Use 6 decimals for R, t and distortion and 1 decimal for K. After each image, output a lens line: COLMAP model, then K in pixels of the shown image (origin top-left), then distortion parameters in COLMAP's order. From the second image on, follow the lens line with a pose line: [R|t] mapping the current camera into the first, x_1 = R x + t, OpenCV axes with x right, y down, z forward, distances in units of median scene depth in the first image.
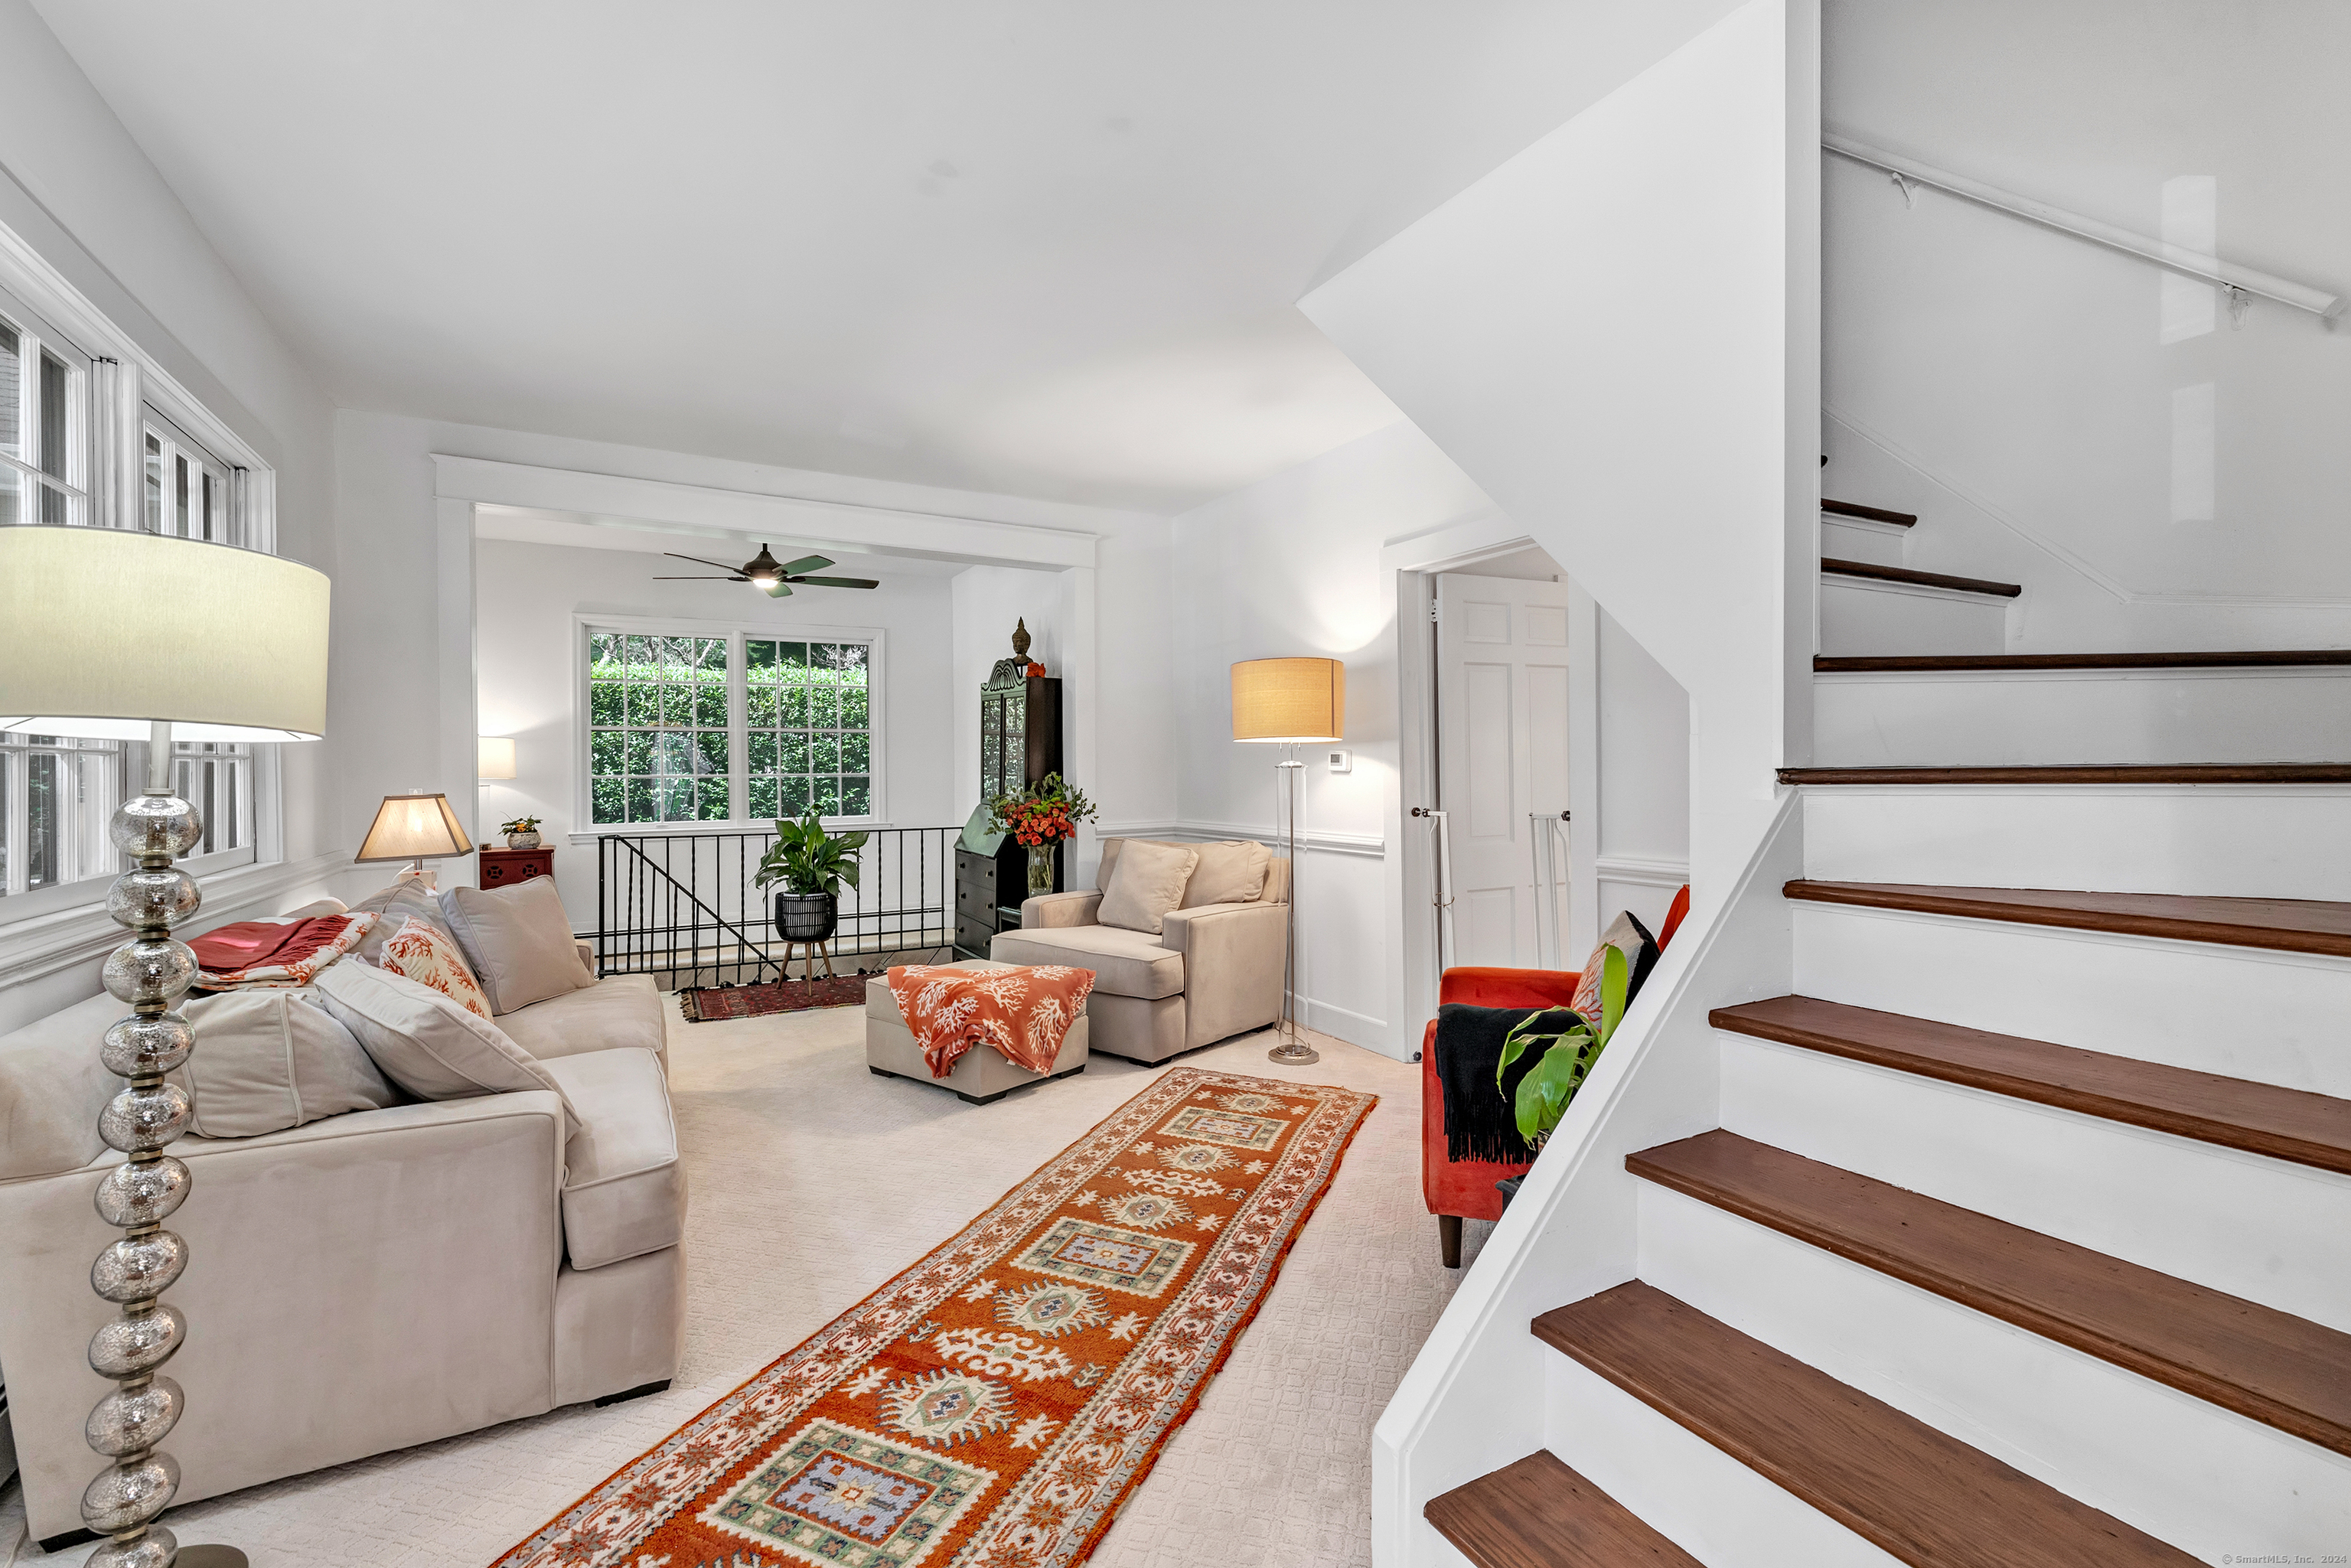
lens RADIAL K [[1030.4, 0, 1136.9], [0, 1030.4, 778.9], [0, 0, 1]] dist [0.001878, -0.000093]
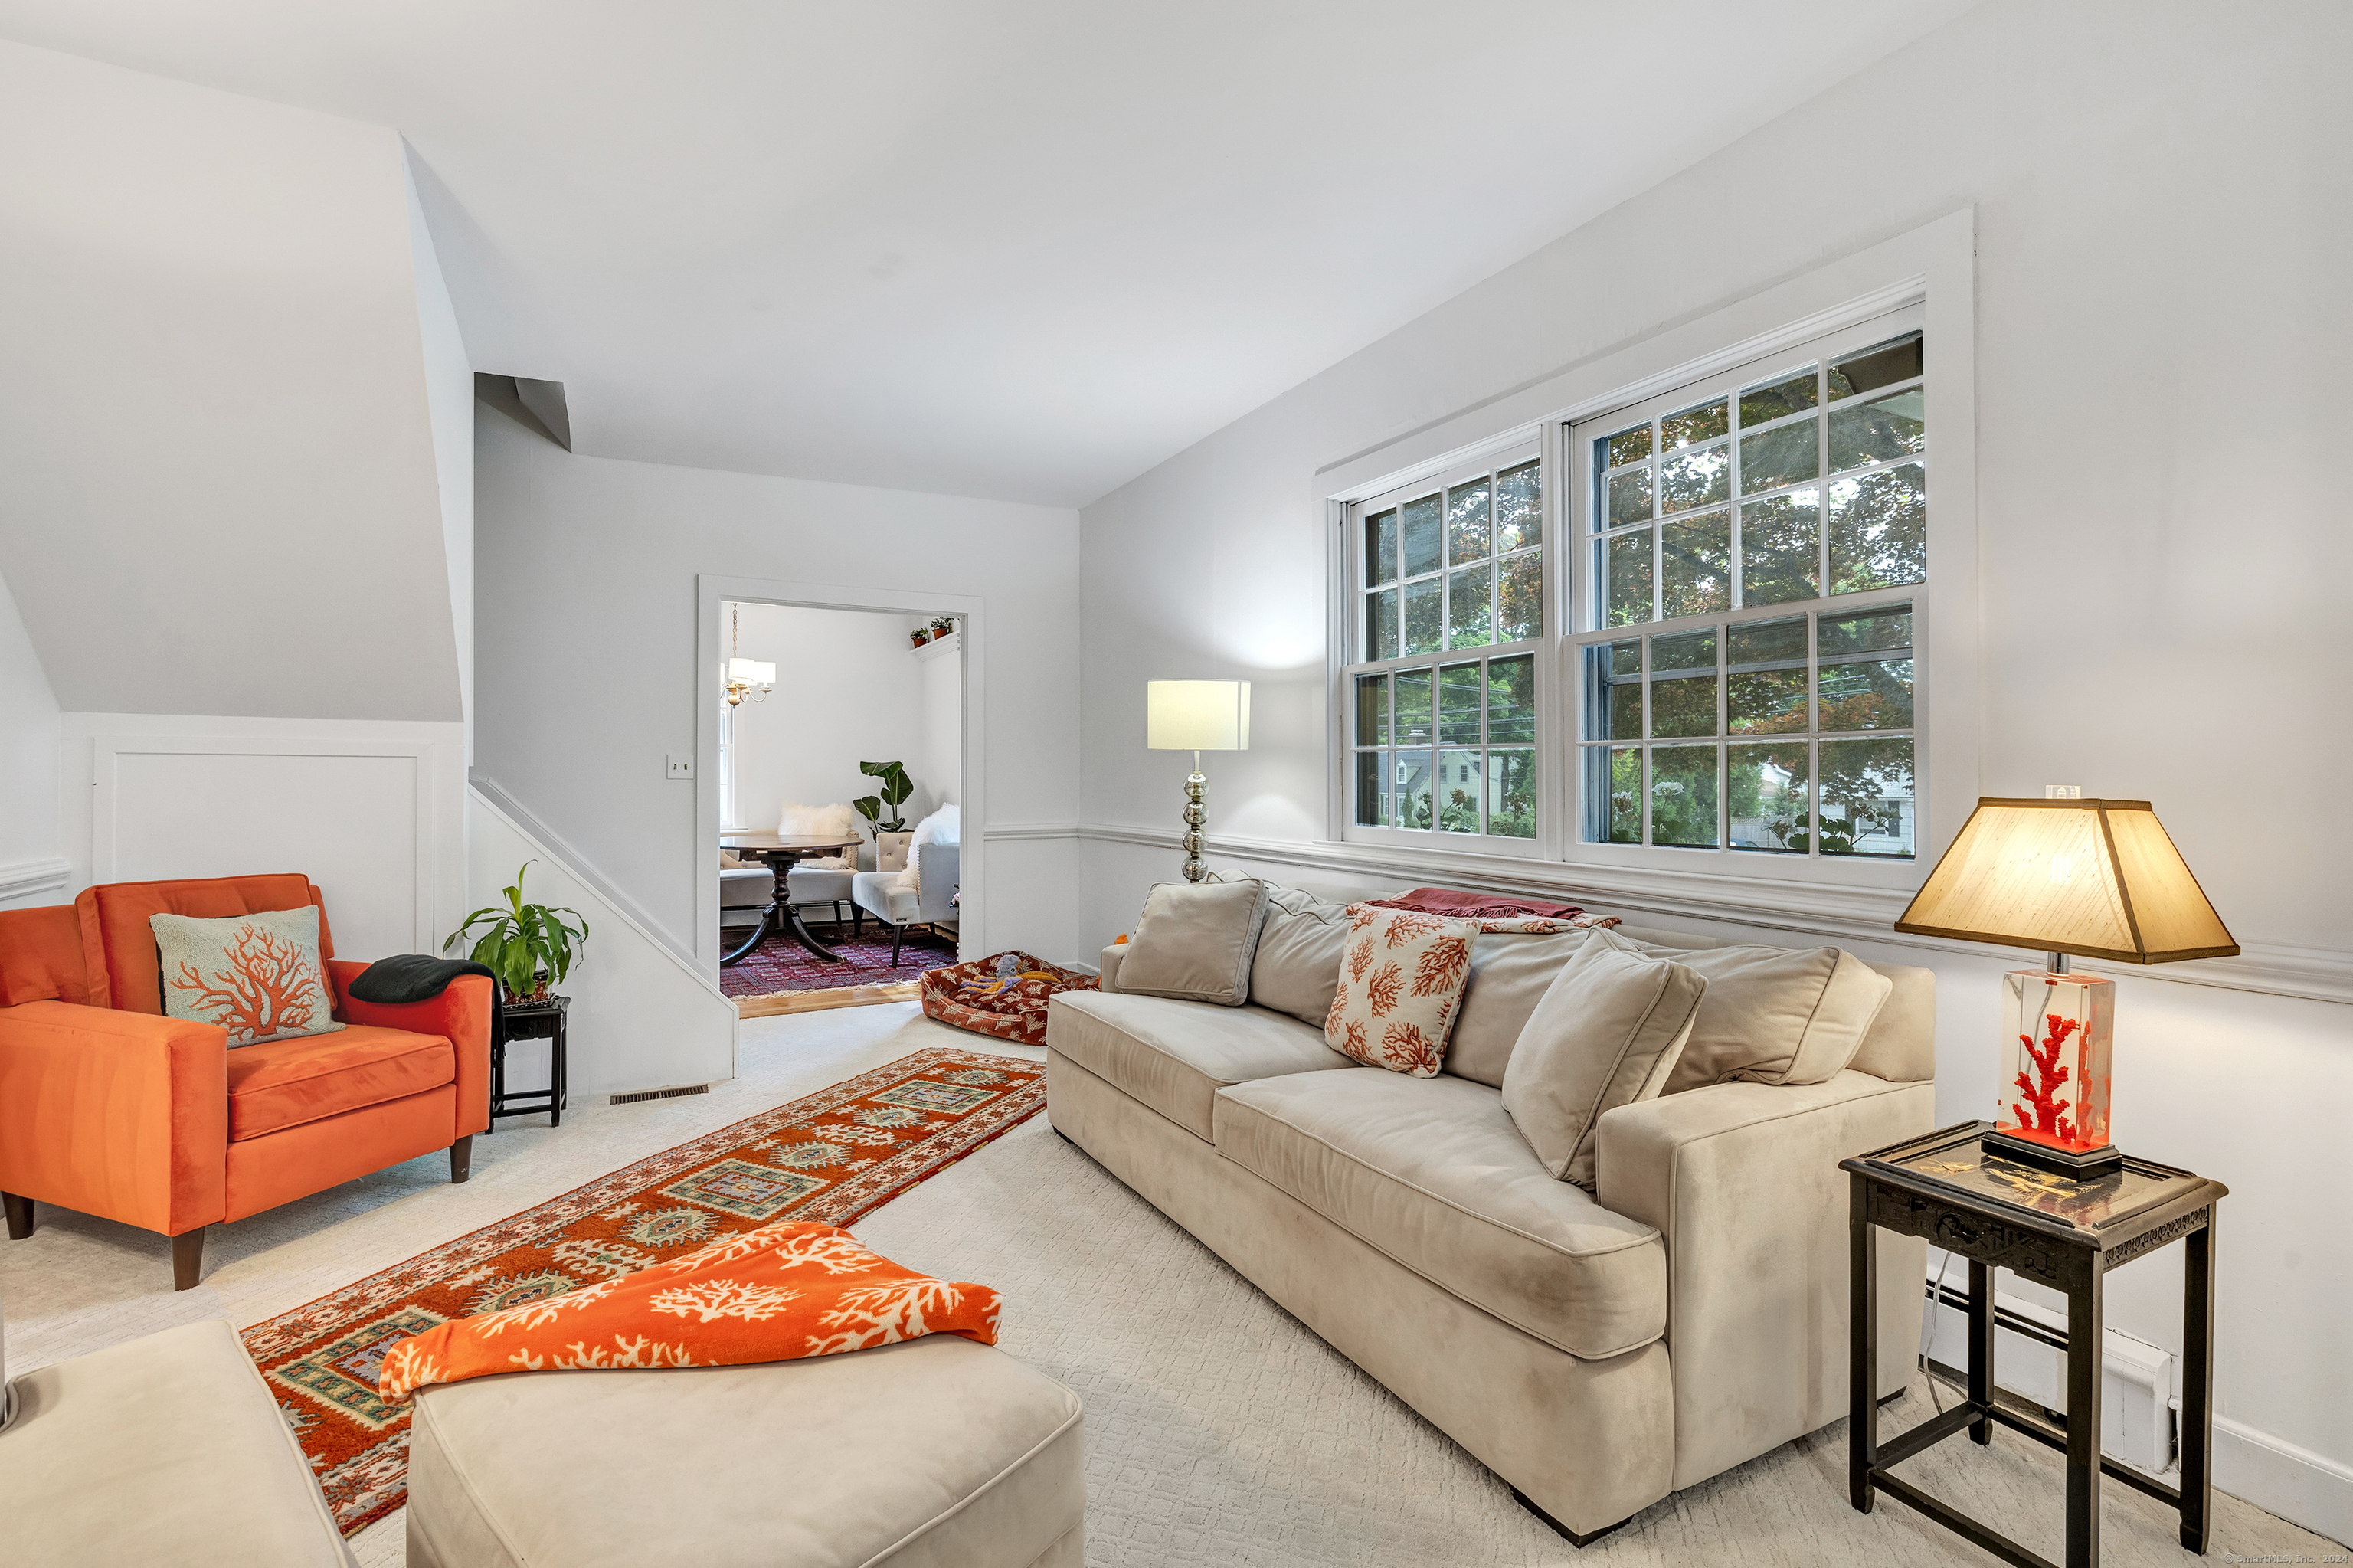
lens RADIAL K [[1031.3, 0, 1123.9], [0, 1031.3, 780.4], [0, 0, 1]] dist [0.001878, -0.000093]
pose [[-0.999931, 0.005530, -0.010324, -0.260924], [0.005409, 0.999917, 0.011717, -0.000654], [0.010387, 0.011661, -0.999878, 1.265282]]
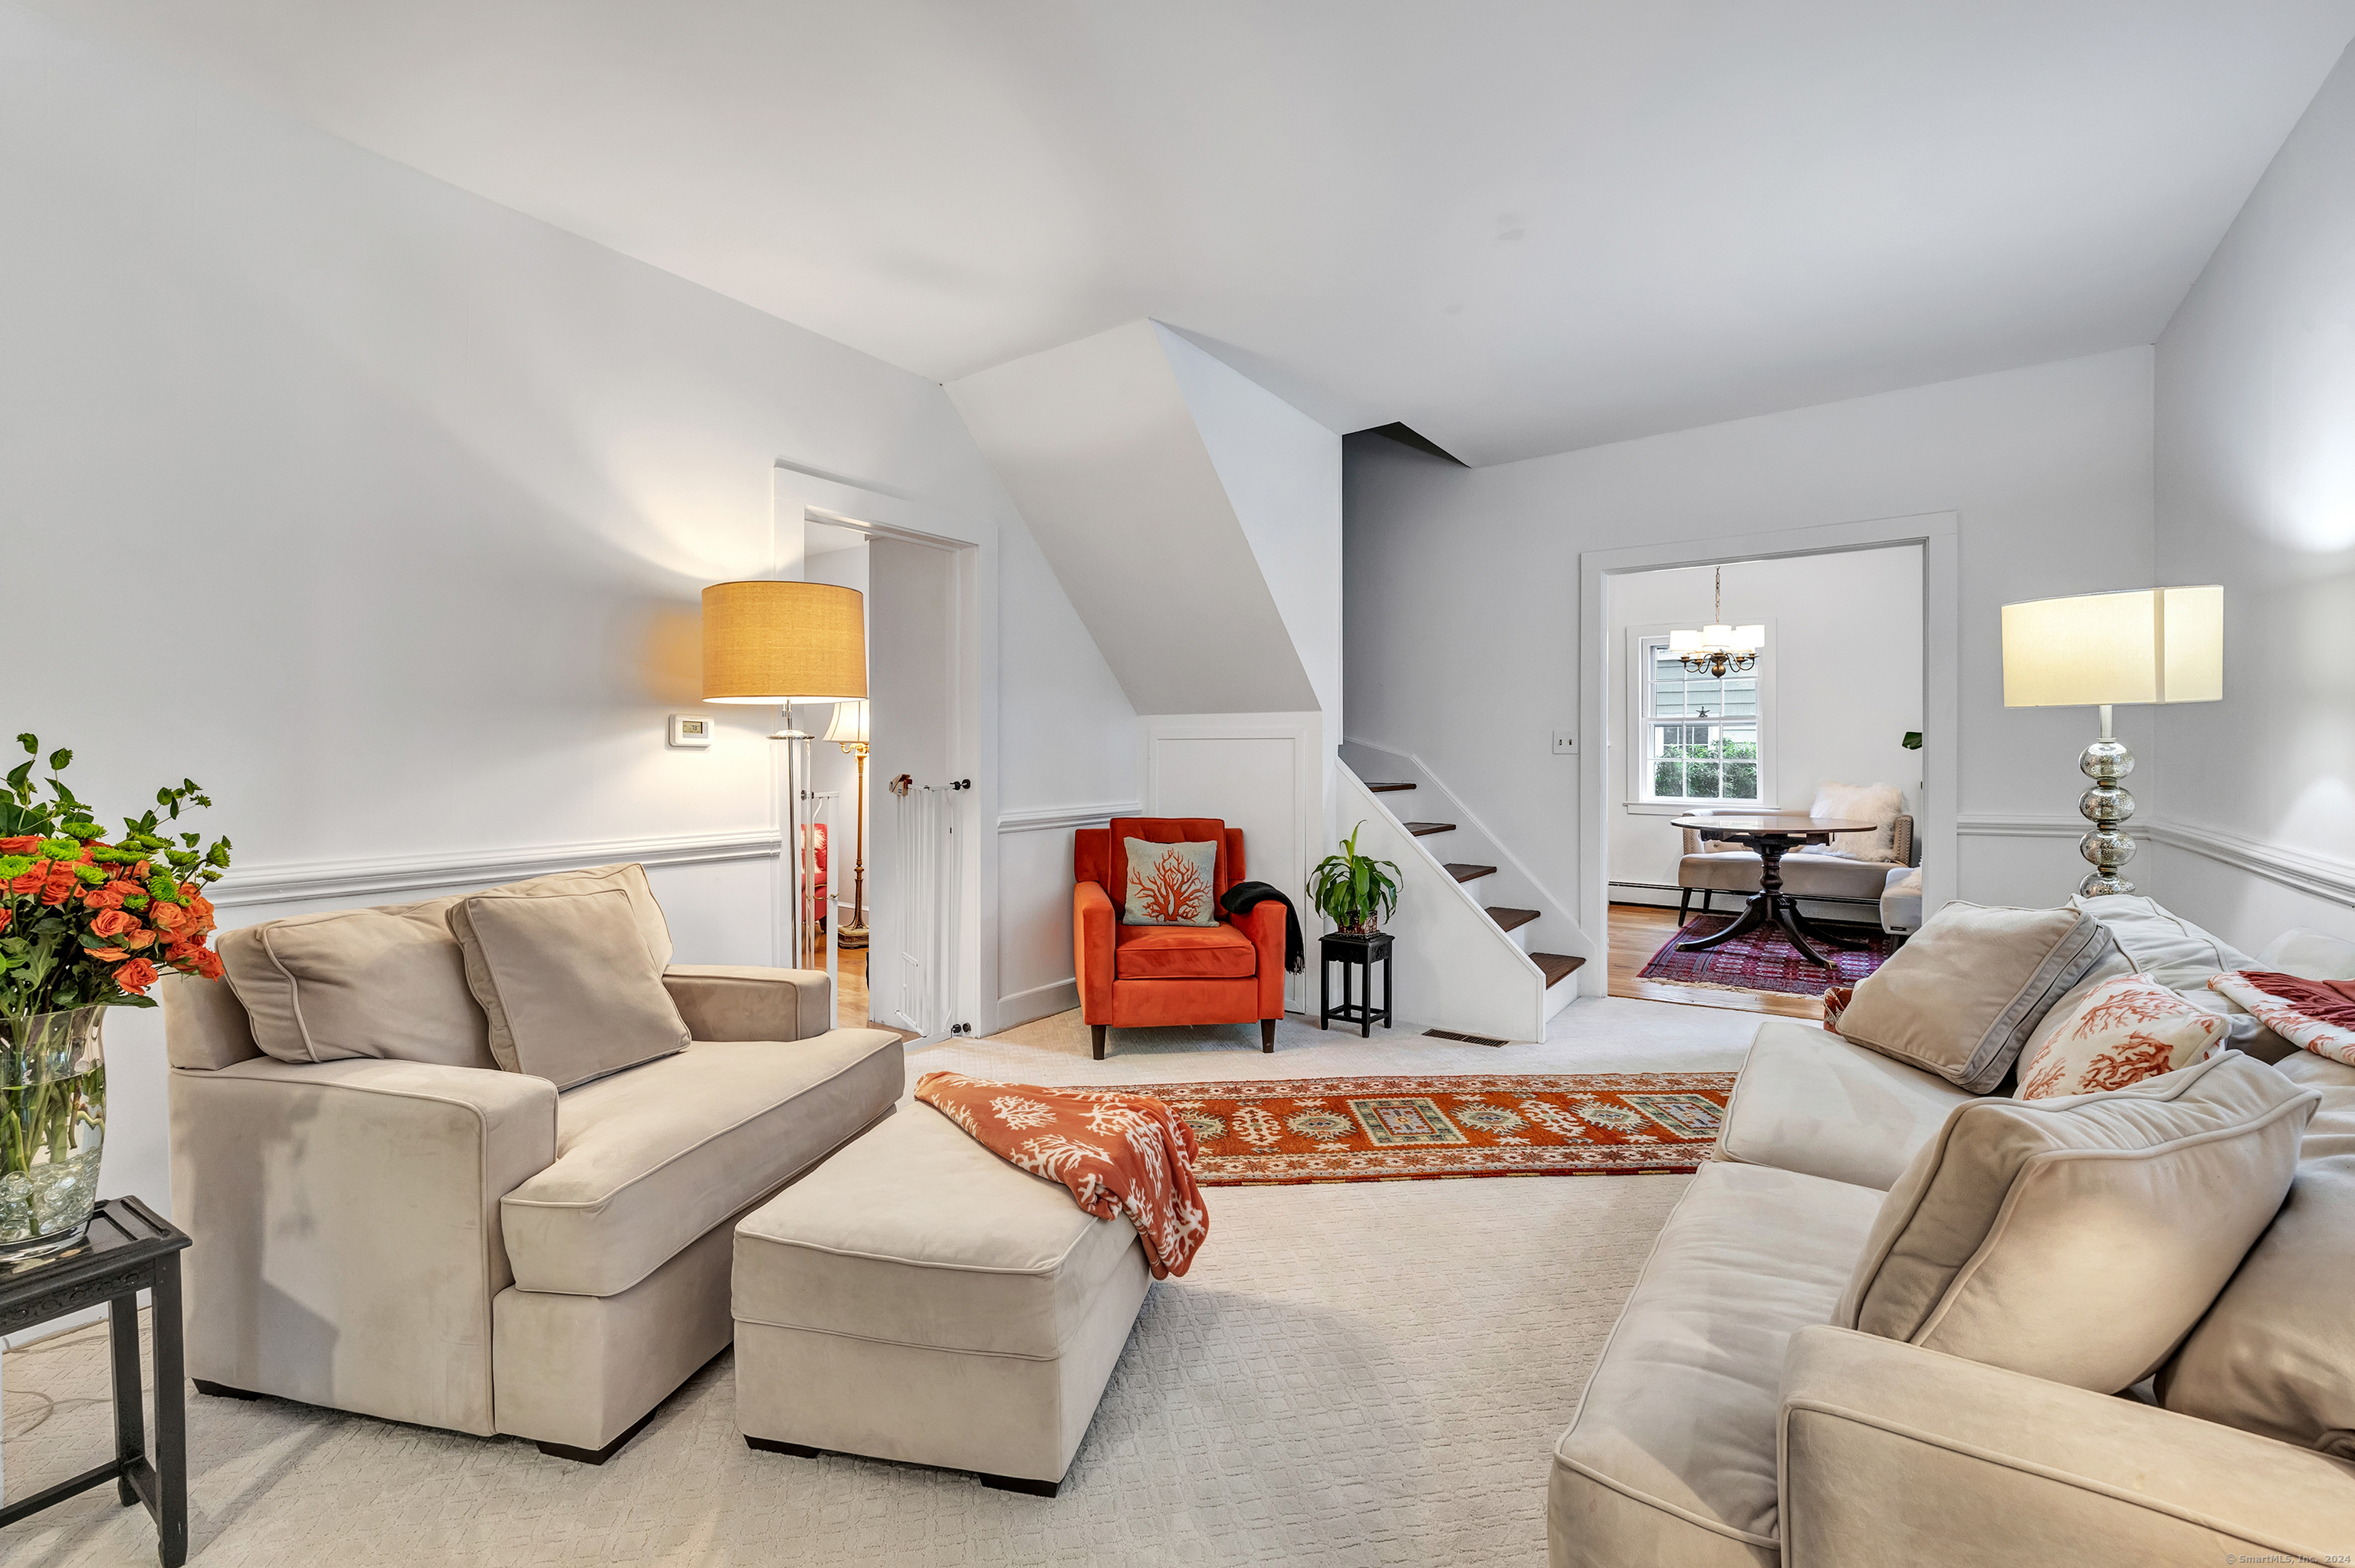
lens RADIAL K [[1032.0, 0, 1155.9], [0, 1032.0, 768.5], [0, 0, 1]] dist [0.001878, -0.000093]
pose [[-0.473145, -0.002534, 0.880981, -0.594581], [0.014936, 0.999829, 0.010897, 0.004904], [-0.880858, 0.018314, -0.473026, 1.100418]]
